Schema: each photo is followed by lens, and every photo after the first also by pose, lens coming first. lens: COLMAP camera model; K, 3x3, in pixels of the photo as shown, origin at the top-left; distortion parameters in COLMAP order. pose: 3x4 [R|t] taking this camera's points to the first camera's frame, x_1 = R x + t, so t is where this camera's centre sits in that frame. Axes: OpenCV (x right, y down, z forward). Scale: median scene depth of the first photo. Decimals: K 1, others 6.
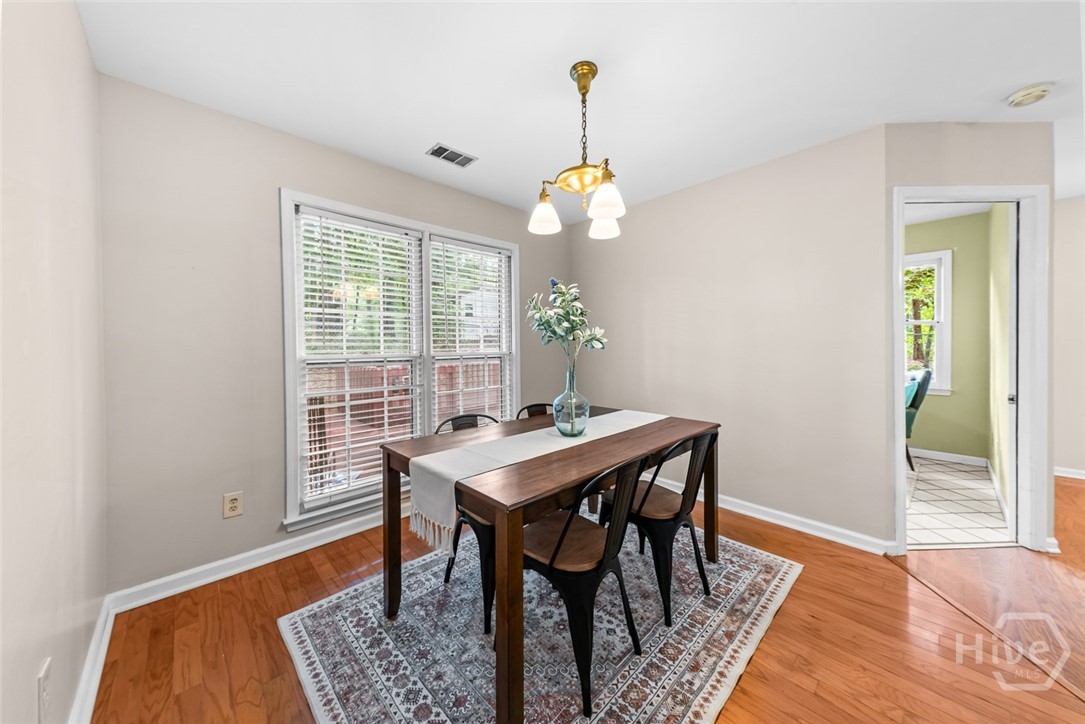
lens RADIAL K [[374.9, 0, 540.3], [0, 374.9, 348.5], [0, 0, 1]] dist [0.000295, 0.000042]
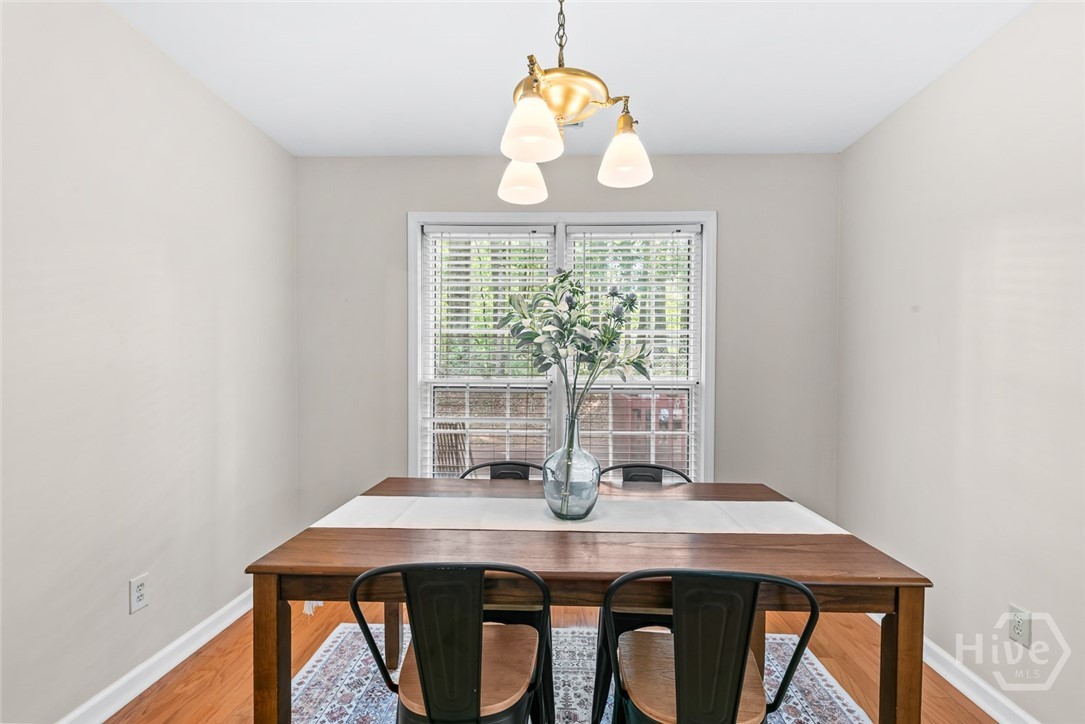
lens RADIAL K [[495.5, 0, 550.1], [0, 495.5, 389.6], [0, 0, 1]] dist [0.014820, 0.000002]
pose [[0.701114, 0.040998, -0.711870, 0.683575], [-0.008469, 0.998754, 0.049178, -0.030335], [0.712999, -0.028451, 0.700587, 0.412726]]
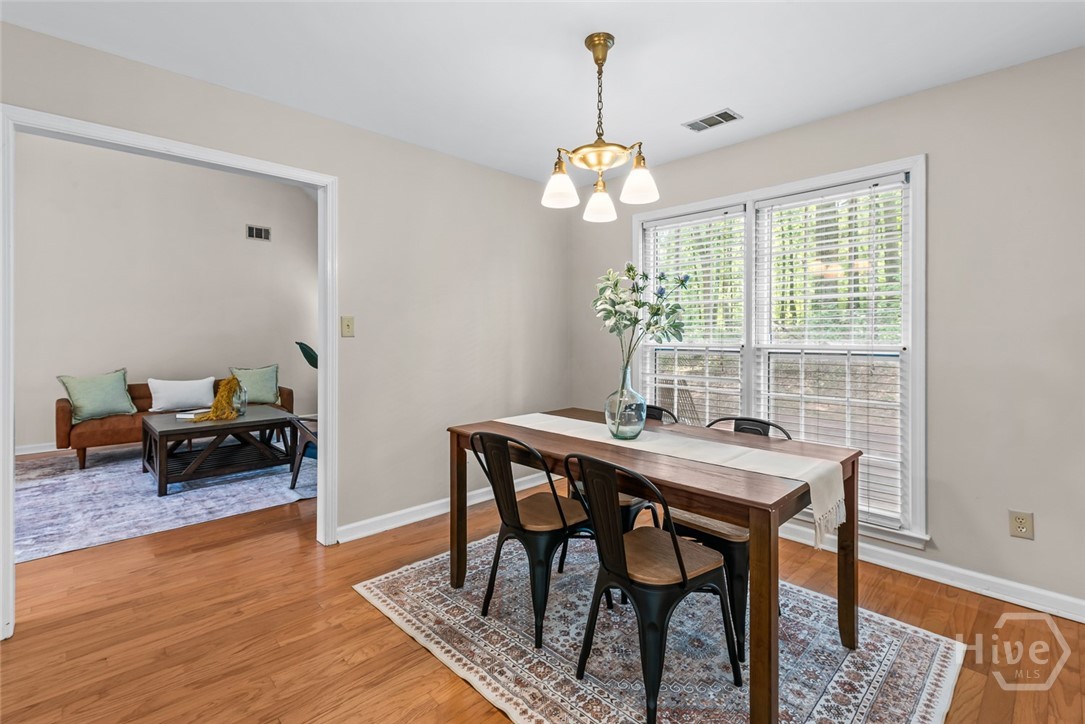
lens RADIAL K [[495.7, 0, 542.8], [0, 495.7, 337.1], [0, 0, 1]] dist [0.001407, 0.000118]
pose [[0.002555, 0.009018, -0.999956, 1.328964], [0.003678, 0.999952, 0.009027, -0.024905], [0.999990, -0.003701, 0.002521, 0.849148]]
